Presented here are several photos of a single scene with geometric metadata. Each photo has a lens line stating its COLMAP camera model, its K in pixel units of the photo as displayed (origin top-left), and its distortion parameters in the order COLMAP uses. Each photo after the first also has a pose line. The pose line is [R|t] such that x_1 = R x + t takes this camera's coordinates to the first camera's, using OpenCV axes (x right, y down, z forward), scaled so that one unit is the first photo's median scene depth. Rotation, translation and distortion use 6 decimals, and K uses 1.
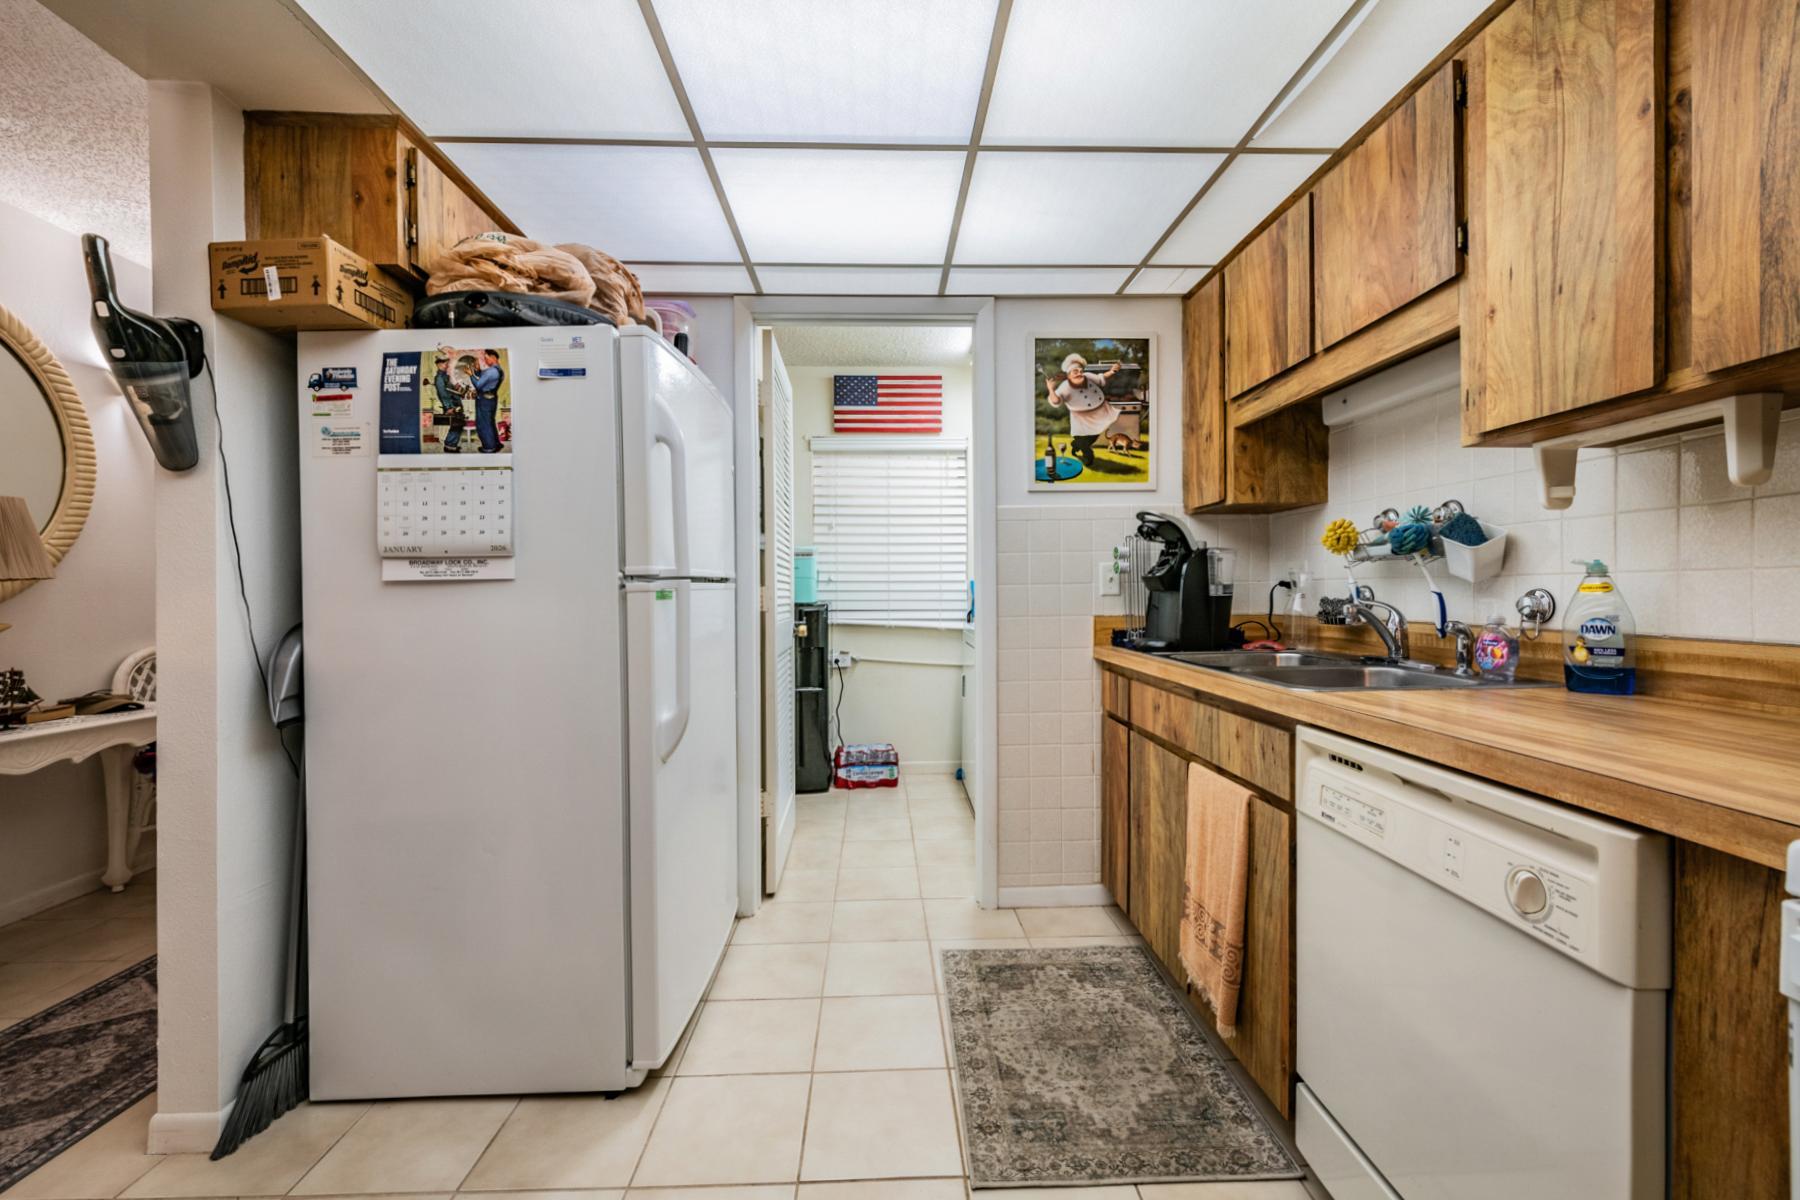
lens RADIAL K [[741.4, 0, 956.3], [0, 741.4, 587.3], [0, 0, 1]] dist [-0.001842, -0.000207]
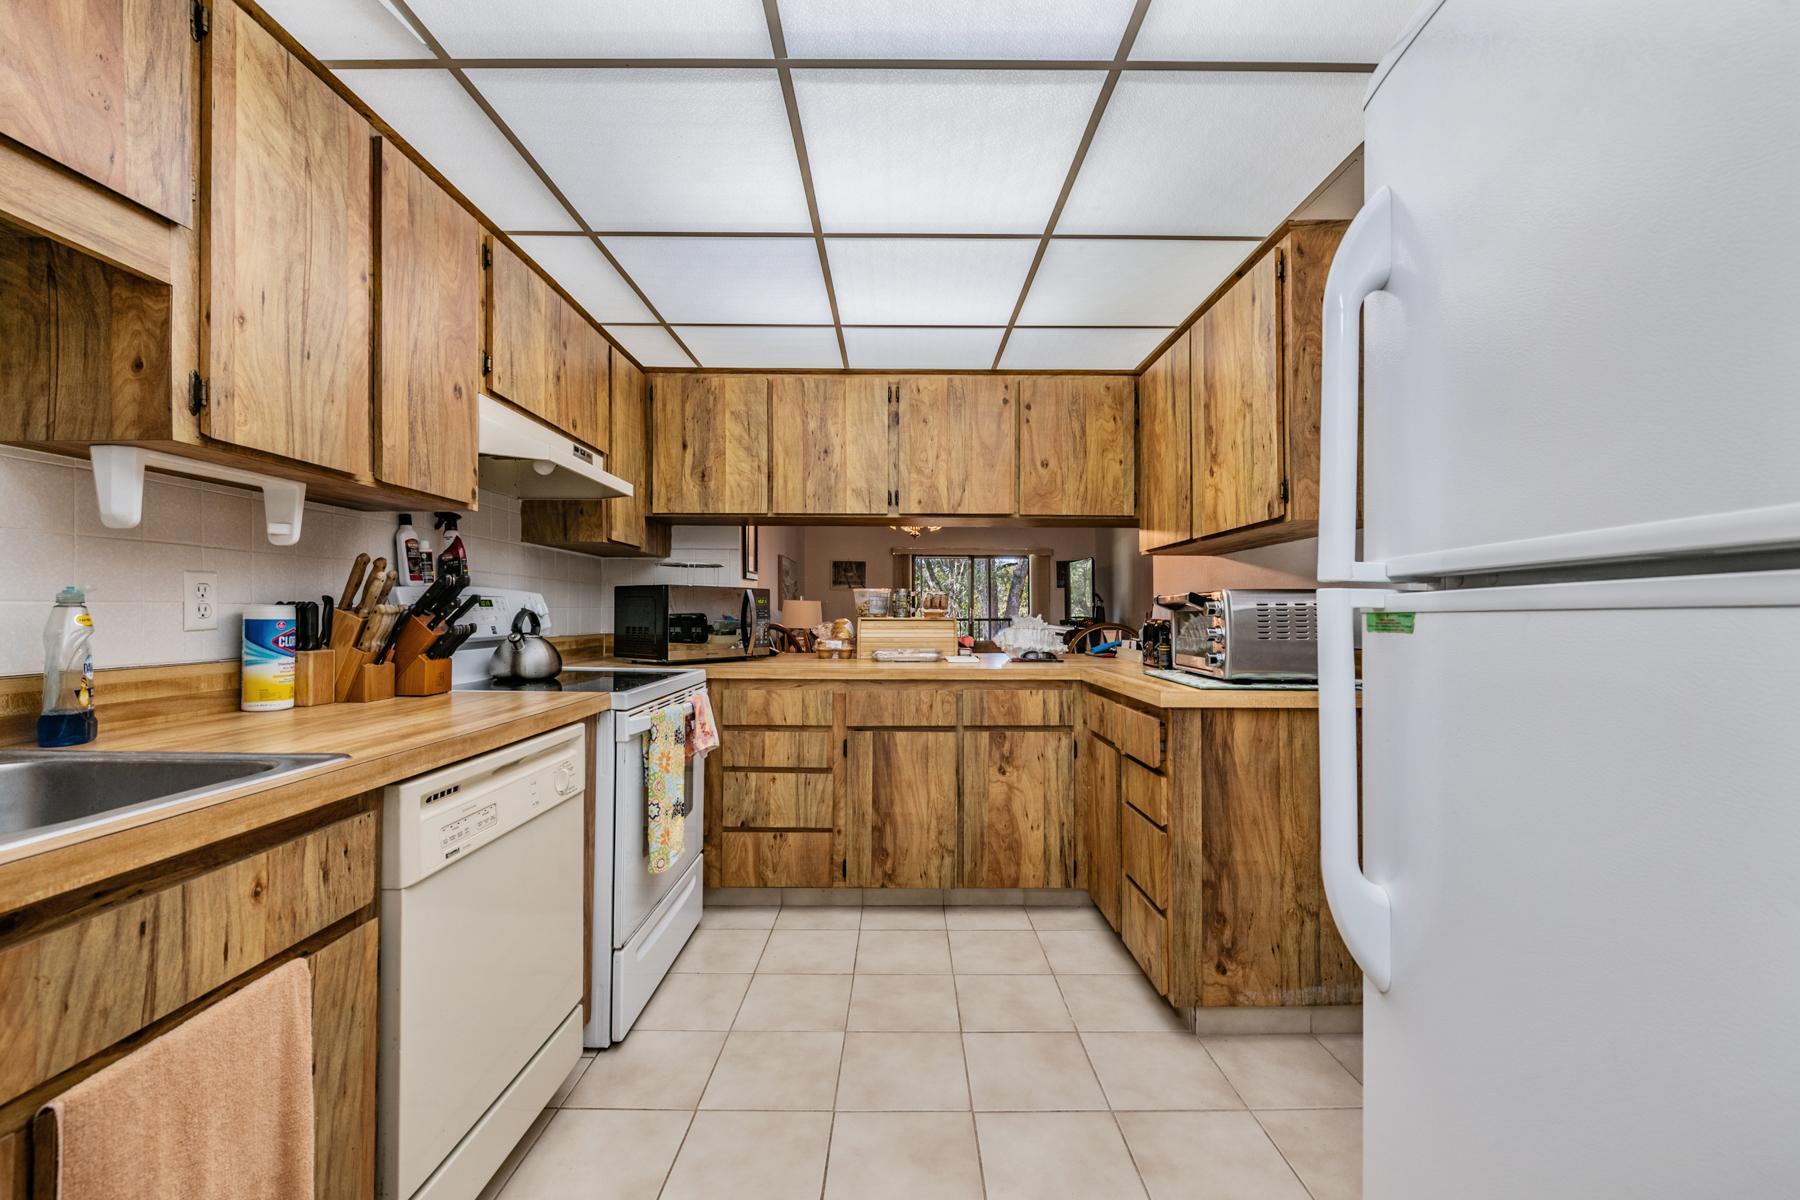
lens RADIAL K [[738.5, 0, 905.9], [0, 738.5, 607.6], [0, 0, 1]] dist [-0.000846, -0.005017]
pose [[-0.996154, 0.001471, 0.087602, -0.174138], [0.000579, 0.999948, -0.010208, -0.003814], [-0.087613, -0.010118, -0.996103, 1.844597]]
